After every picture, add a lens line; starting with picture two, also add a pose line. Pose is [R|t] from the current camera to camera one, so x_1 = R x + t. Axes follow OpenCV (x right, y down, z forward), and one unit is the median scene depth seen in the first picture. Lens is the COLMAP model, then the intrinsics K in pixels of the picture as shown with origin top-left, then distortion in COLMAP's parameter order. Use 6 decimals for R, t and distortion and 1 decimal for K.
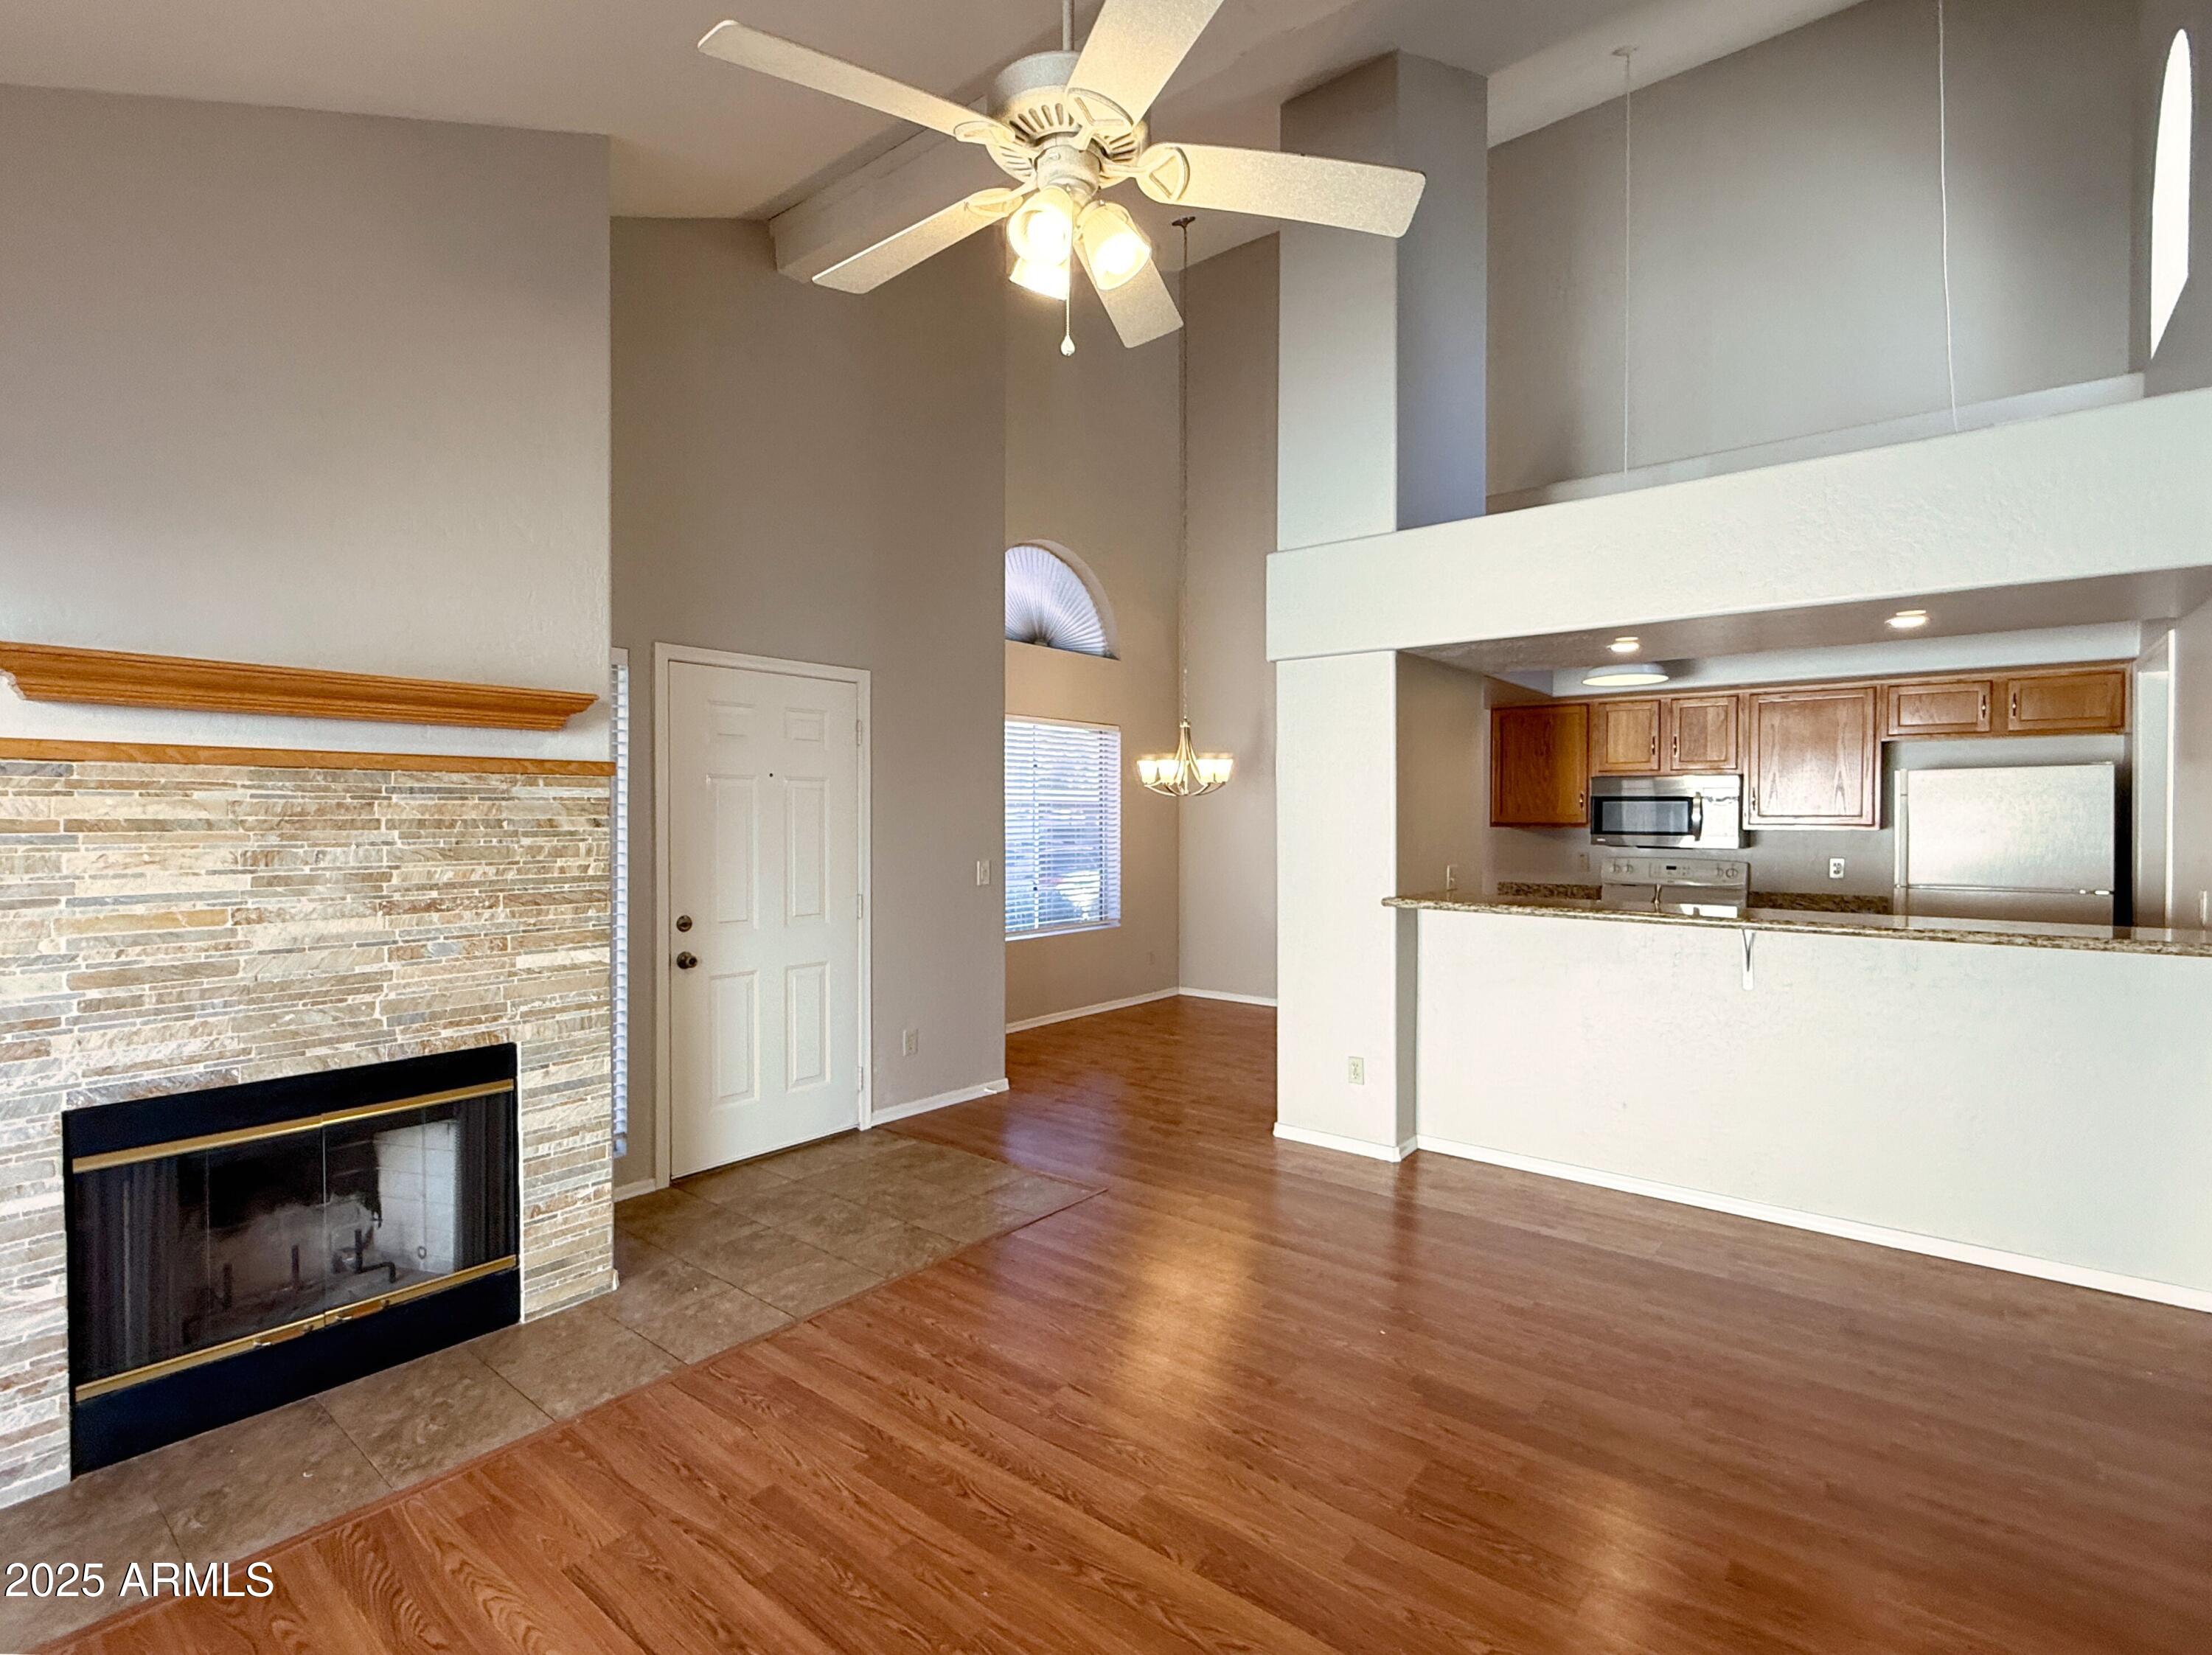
lens RADIAL K [[1061.1, 0, 1106.0], [0, 1061.1, 827.5], [0, 0, 1]] dist [0.000248, -0.000578]
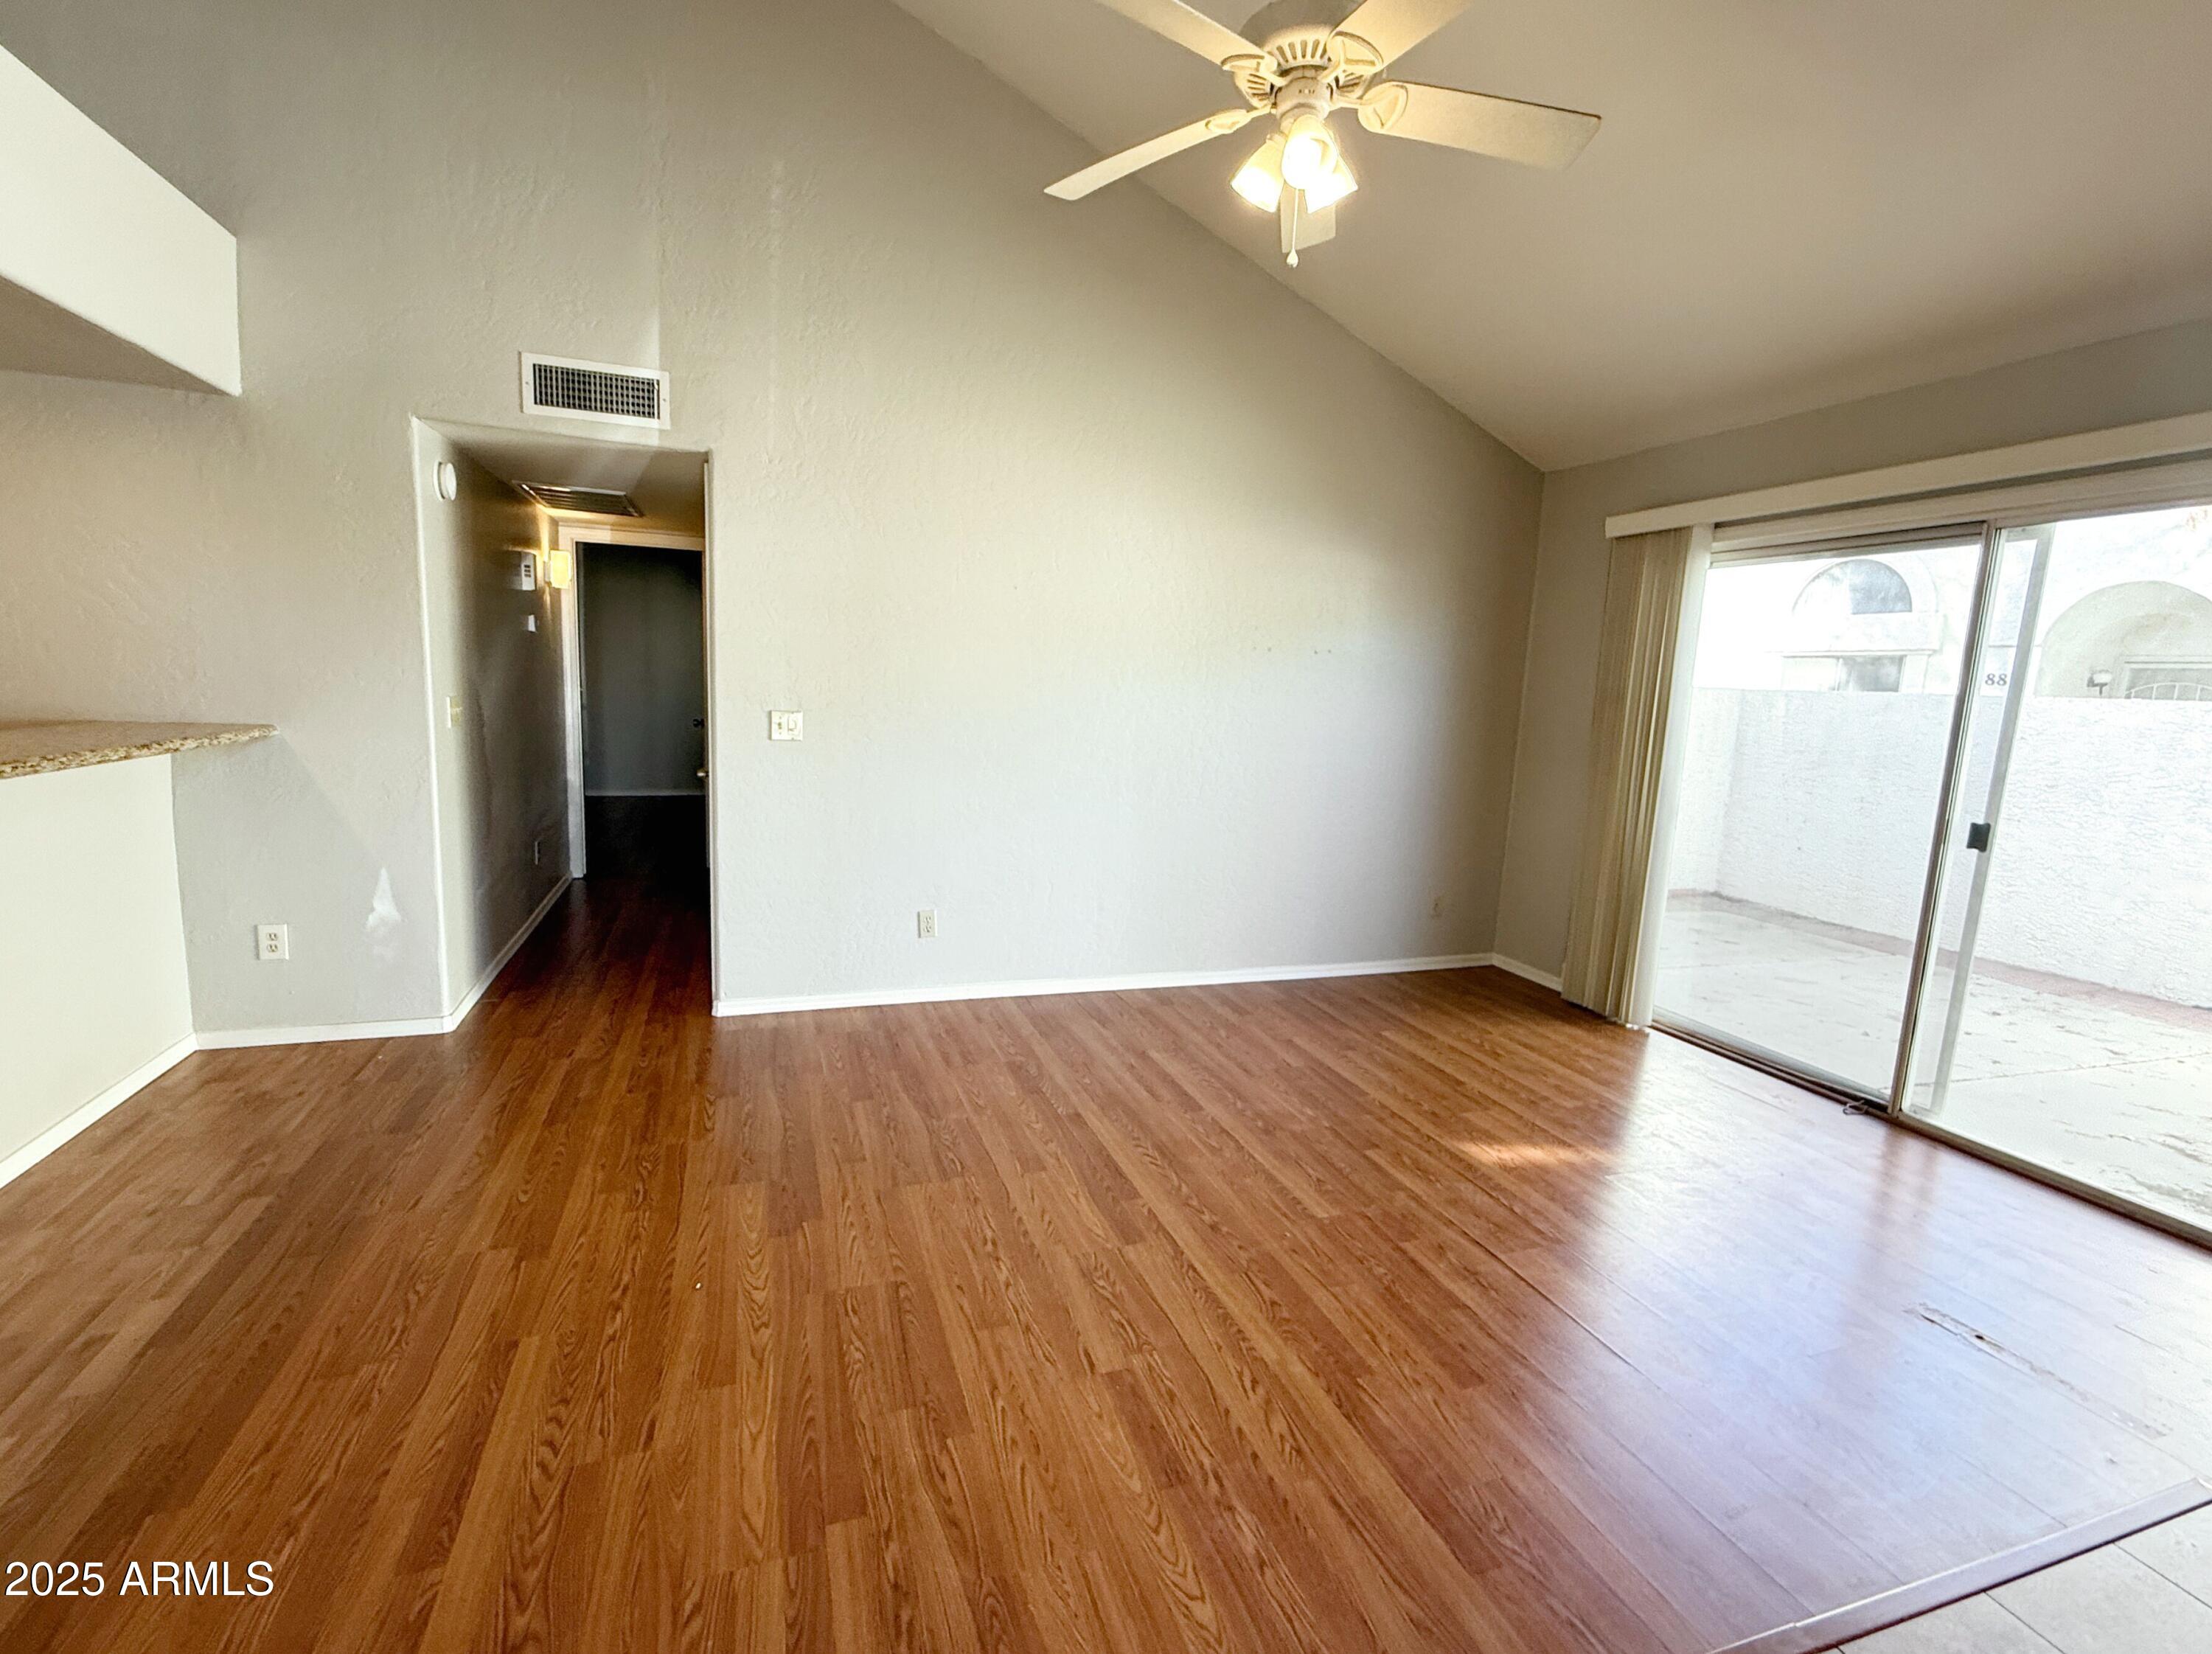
lens RADIAL K [[991.6, 0, 1093.4], [0, 991.6, 822.3], [0, 0, 1]] dist [-0.001606, -0.000149]
pose [[-0.844025, -0.116011, 0.523606, -0.290629], [-0.038921, 0.986999, 0.155941, 0.003907], [-0.534890, 0.111239, -0.837567, 1.224554]]
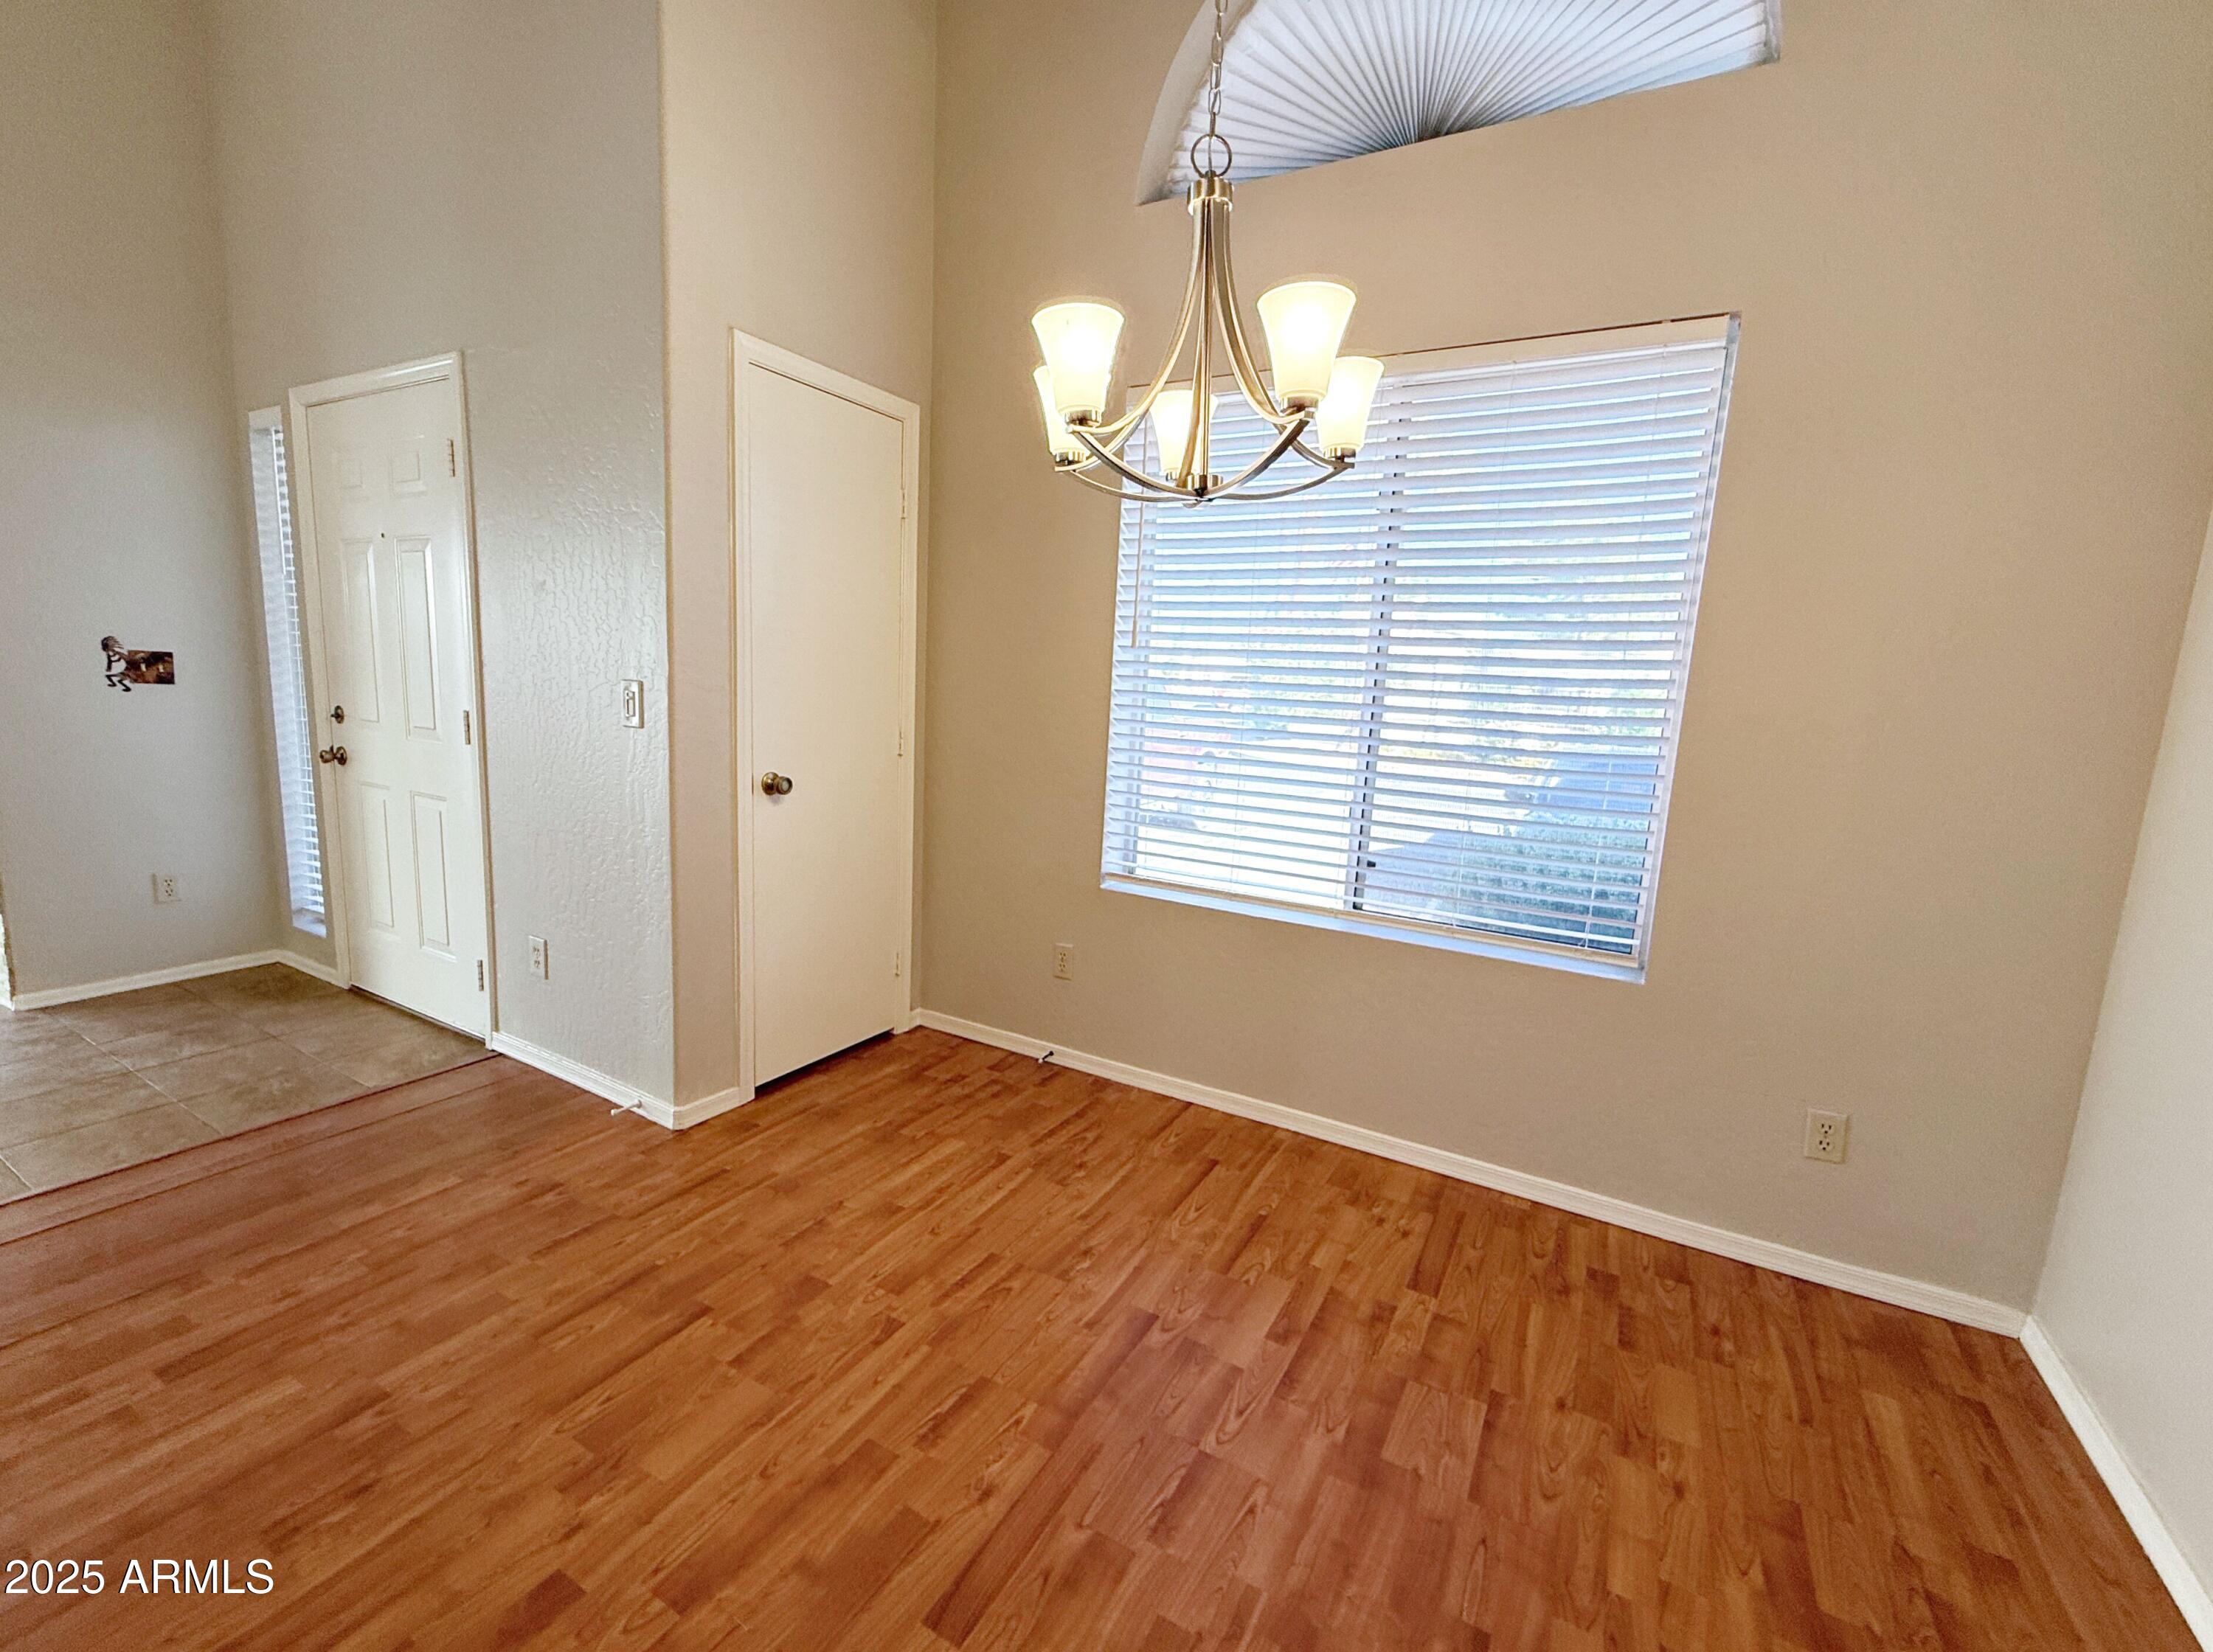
lens RADIAL K [[943.0, 0, 1098.2], [0, 943.0, 824.4], [0, 0, 1]] dist [-0.001538, -0.000023]
pose [[0.153632, 0.160286, -0.975041, 0.592447], [-0.059300, 0.986473, 0.152822, 0.027826], [0.986347, 0.034341, 0.161059, 1.823674]]
